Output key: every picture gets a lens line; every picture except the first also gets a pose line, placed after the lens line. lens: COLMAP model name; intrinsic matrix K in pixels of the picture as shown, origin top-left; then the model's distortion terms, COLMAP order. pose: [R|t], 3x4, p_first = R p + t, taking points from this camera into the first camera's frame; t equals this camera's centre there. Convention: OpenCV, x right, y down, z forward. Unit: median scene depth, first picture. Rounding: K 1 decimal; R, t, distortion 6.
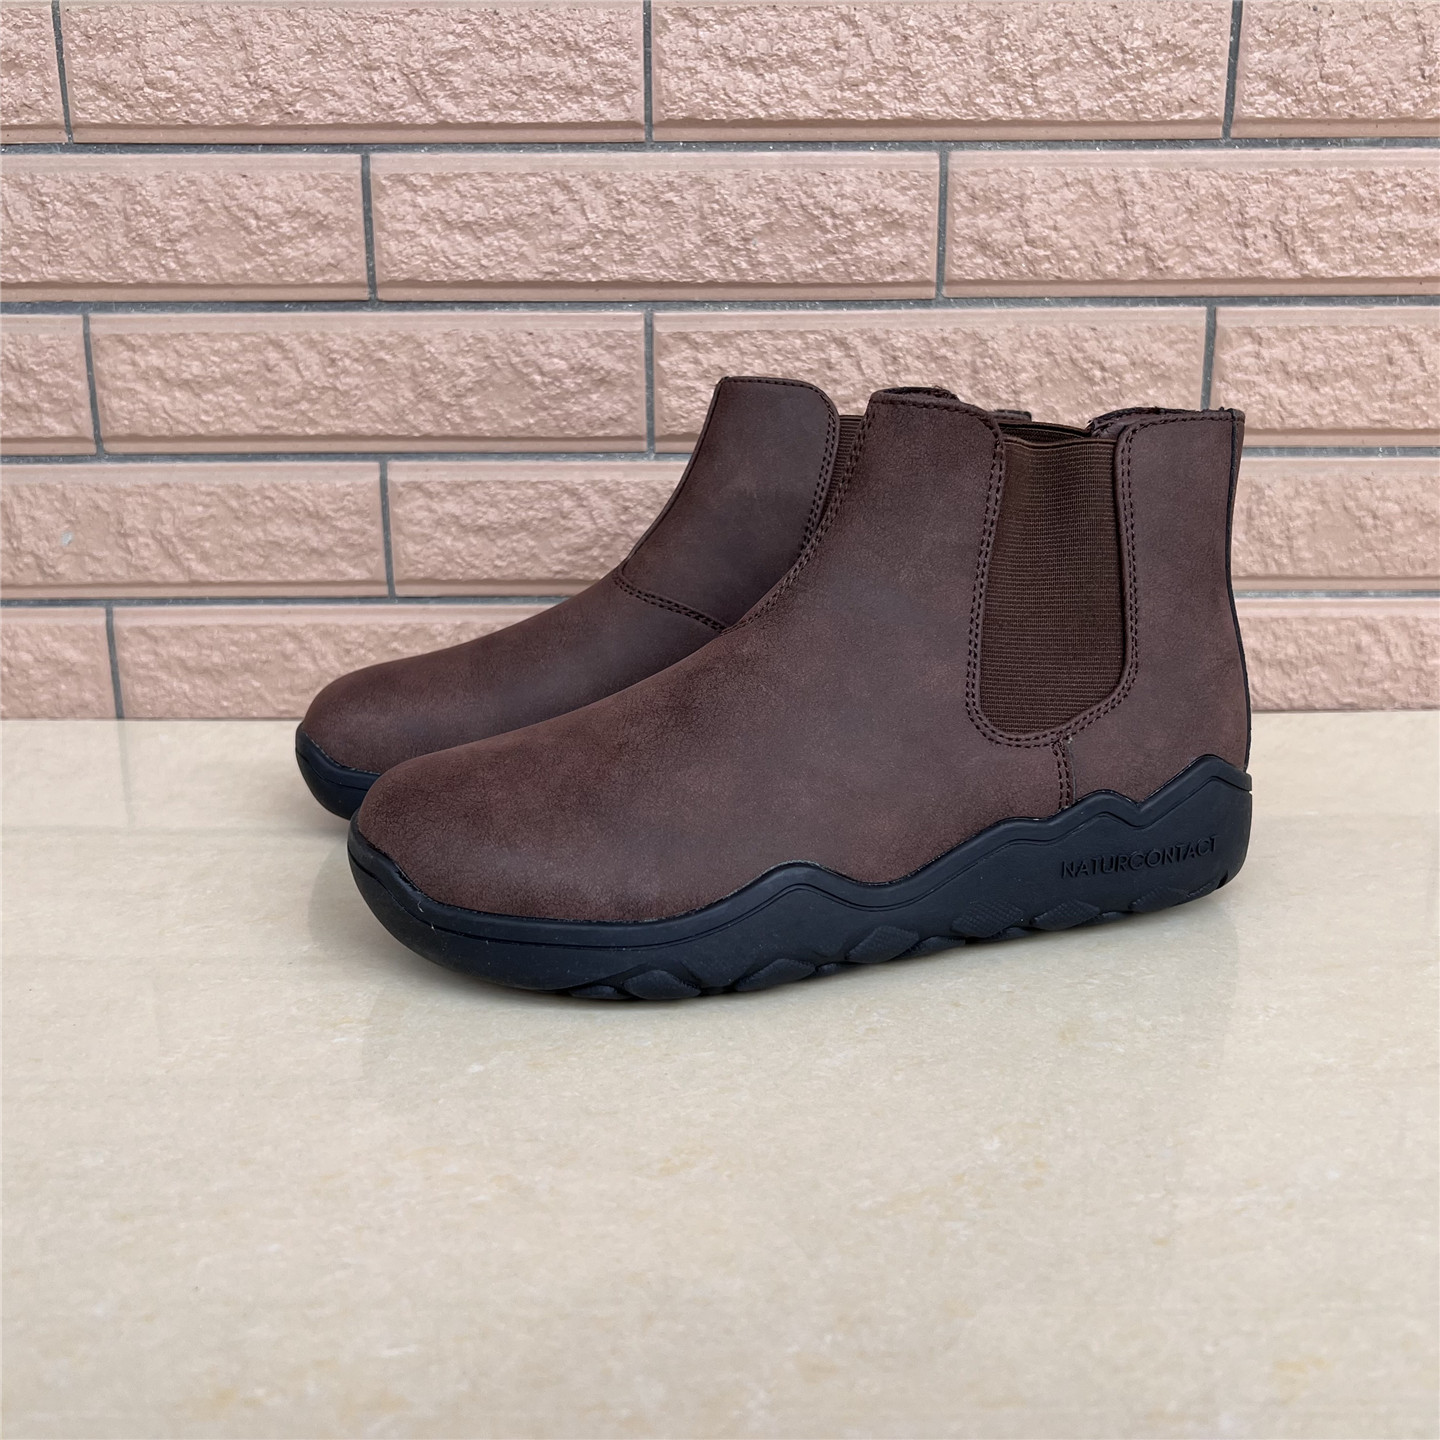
lens RADIAL K [[1504.3, 0, 719.6], [0, 1504.3, 724.6], [0, 0, 1]] dist [-0.007081, 0.000000]
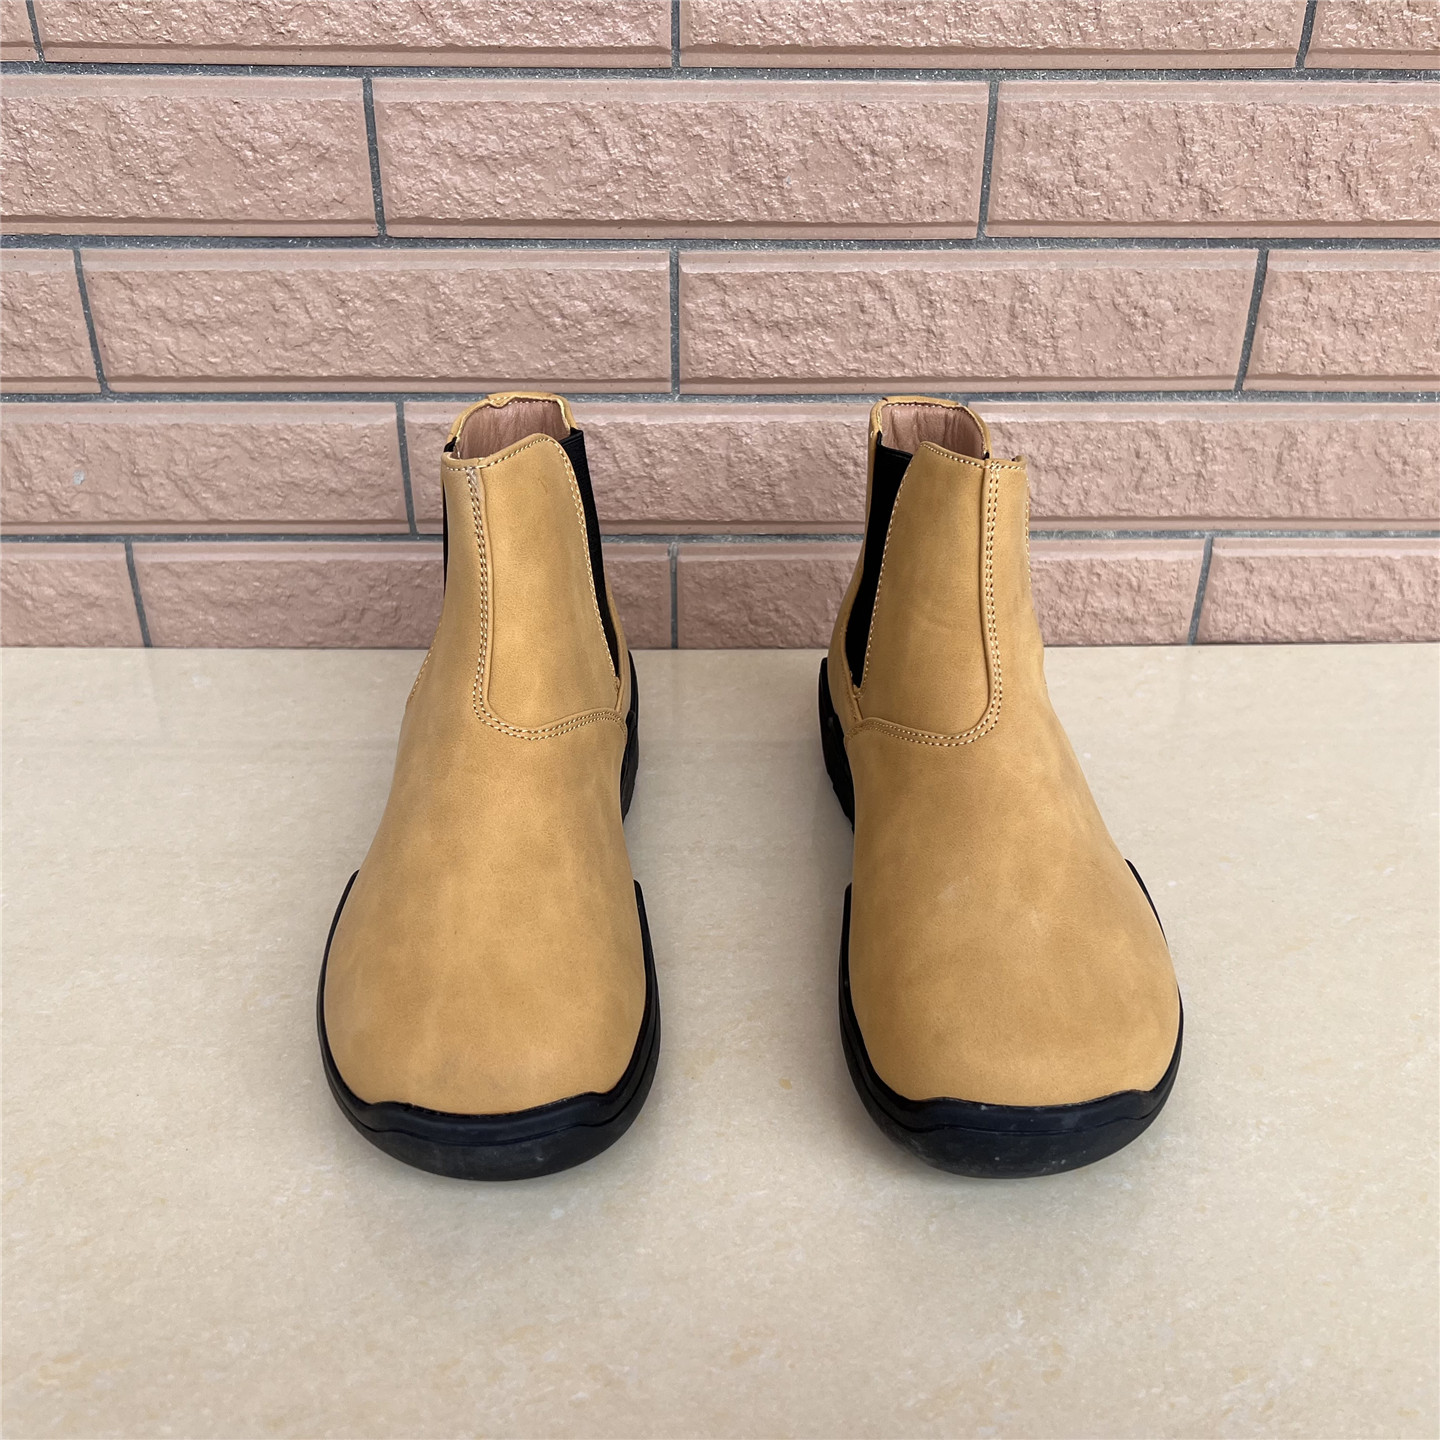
lens RADIAL K [[1504.3, 0, 720.6], [0, 1504.3, 729.6], [0, 0, 1]] dist [-0.007081, 0.000000]
pose [[0.999837, 0.002116, 0.017929, -0.034566], [-0.006791, 0.964247, 0.264918, -0.236899], [-0.016727, -0.264996, 0.964104, 0.004991]]
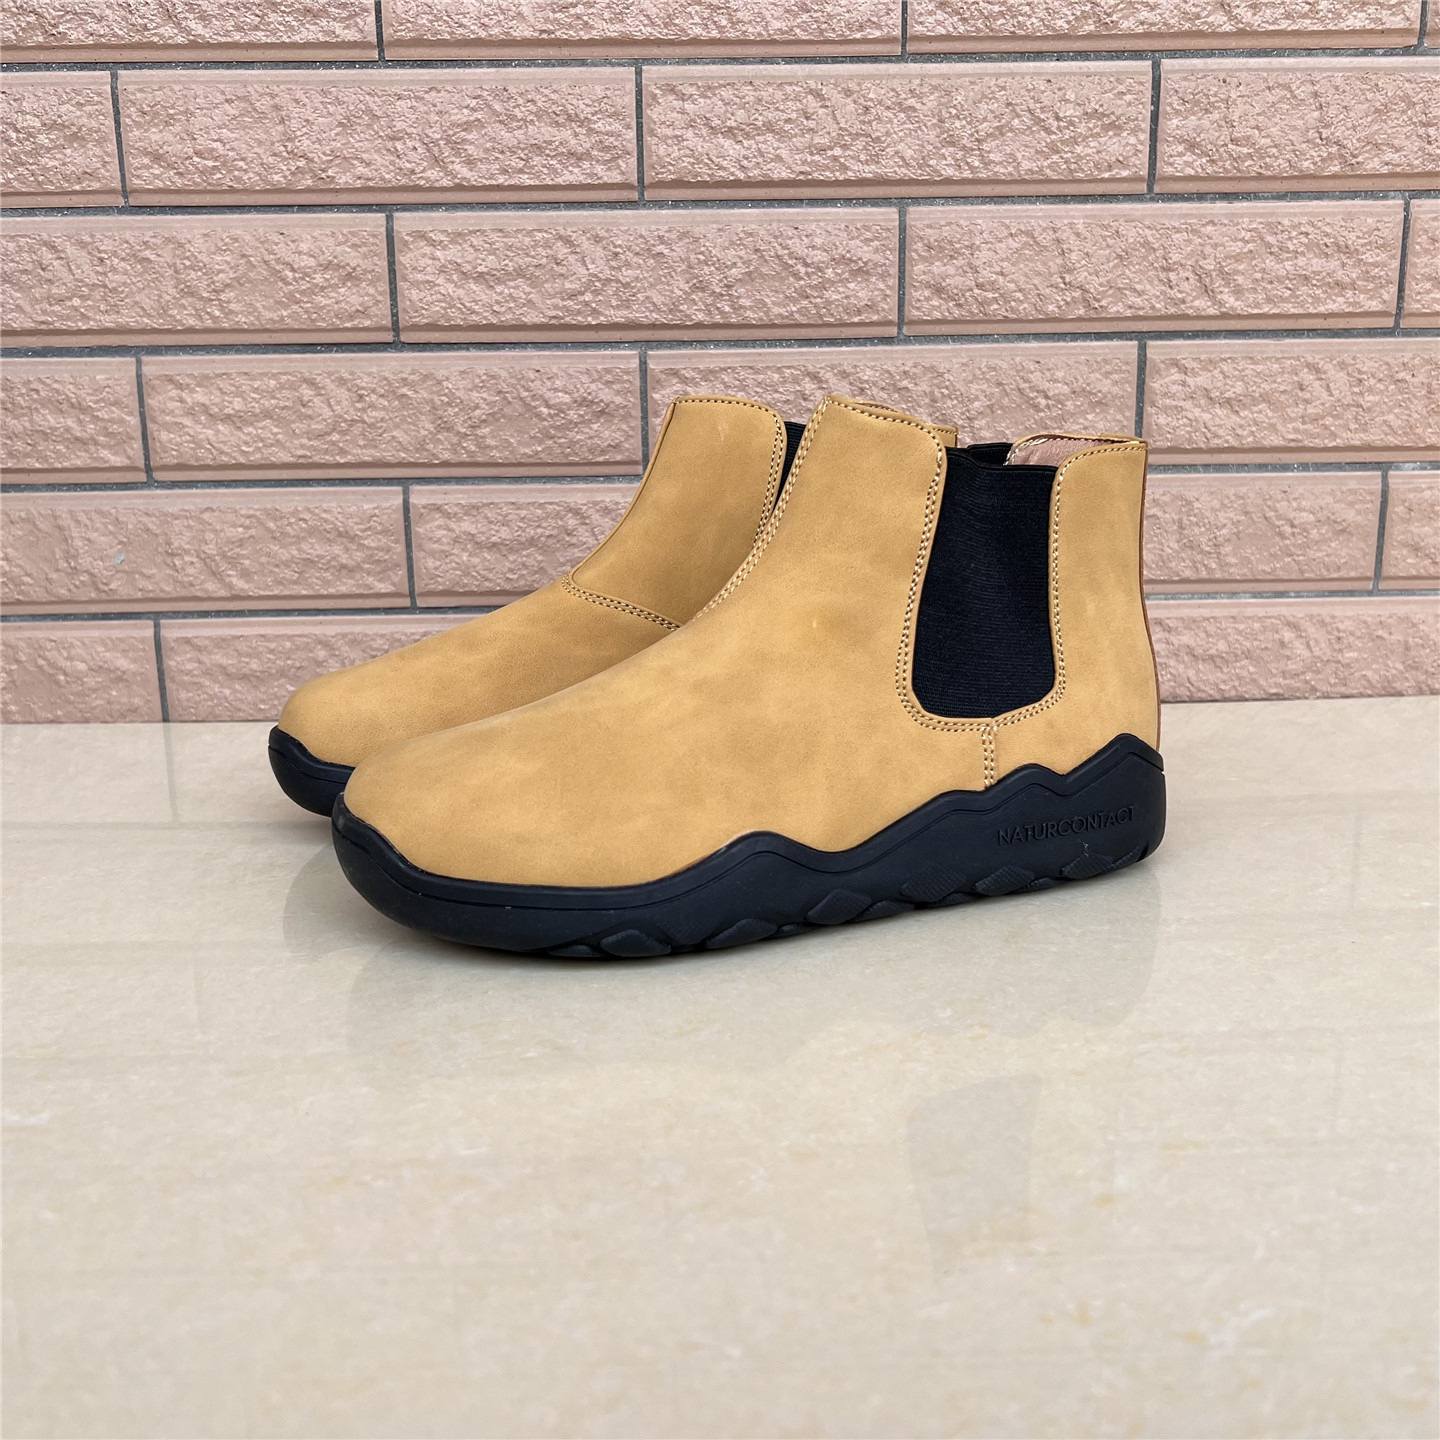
lens RADIAL K [[1504.3, 0, 745.7], [0, 1504.3, 719.6], [0, 0, 1]] dist [-0.007081, 0.000000]
pose [[0.999810, -0.012743, 0.014776, 0.009571], [0.013284, 0.999222, -0.037122, 0.044066], [-0.014291, 0.037311, 0.999202, -0.113961]]
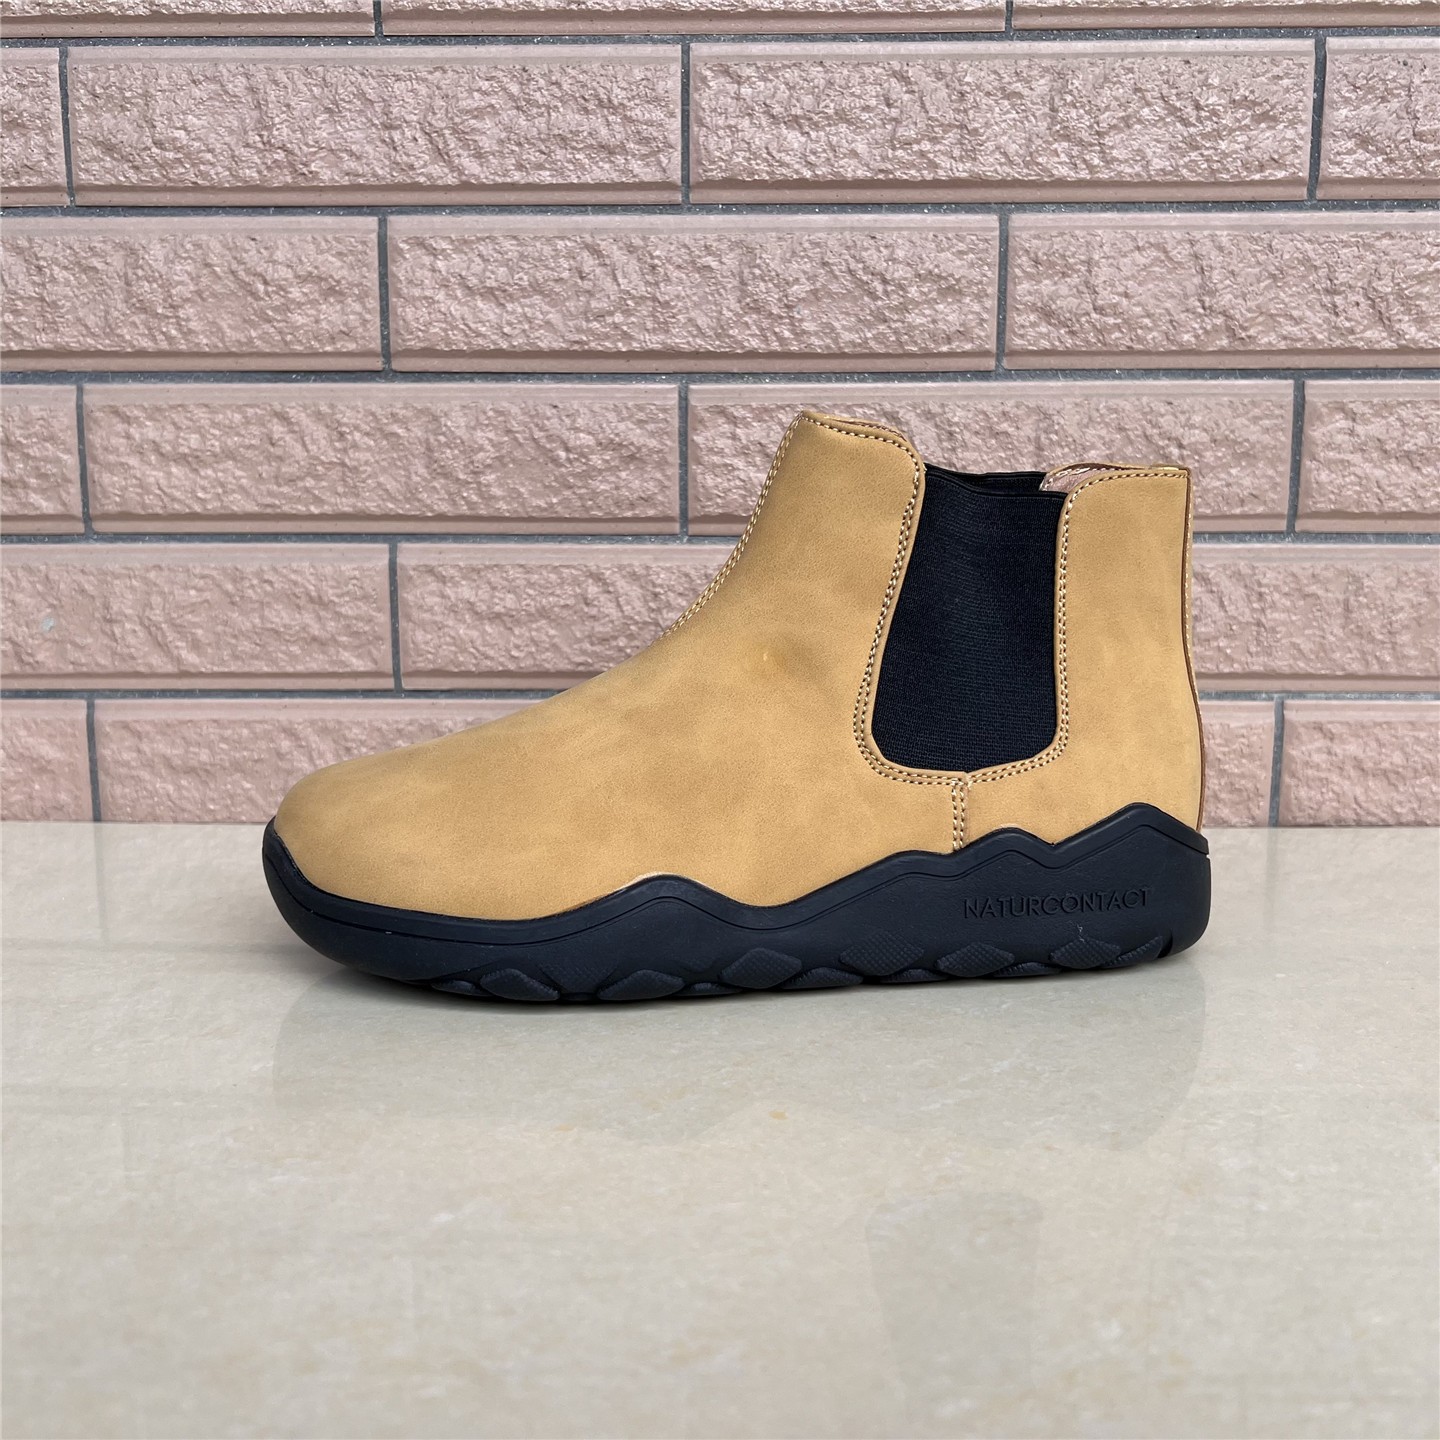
lens RADIAL K [[1504.3, 0, 718.0], [0, 1504.3, 719.5], [0, 0, 1]] dist [-0.007081, 0.000000]
pose [[0.999604, 0.008355, -0.026873, 0.000656], [-0.011157, 0.994315, -0.105897, 0.028024], [0.025835, 0.106155, 0.994014, 0.106318]]
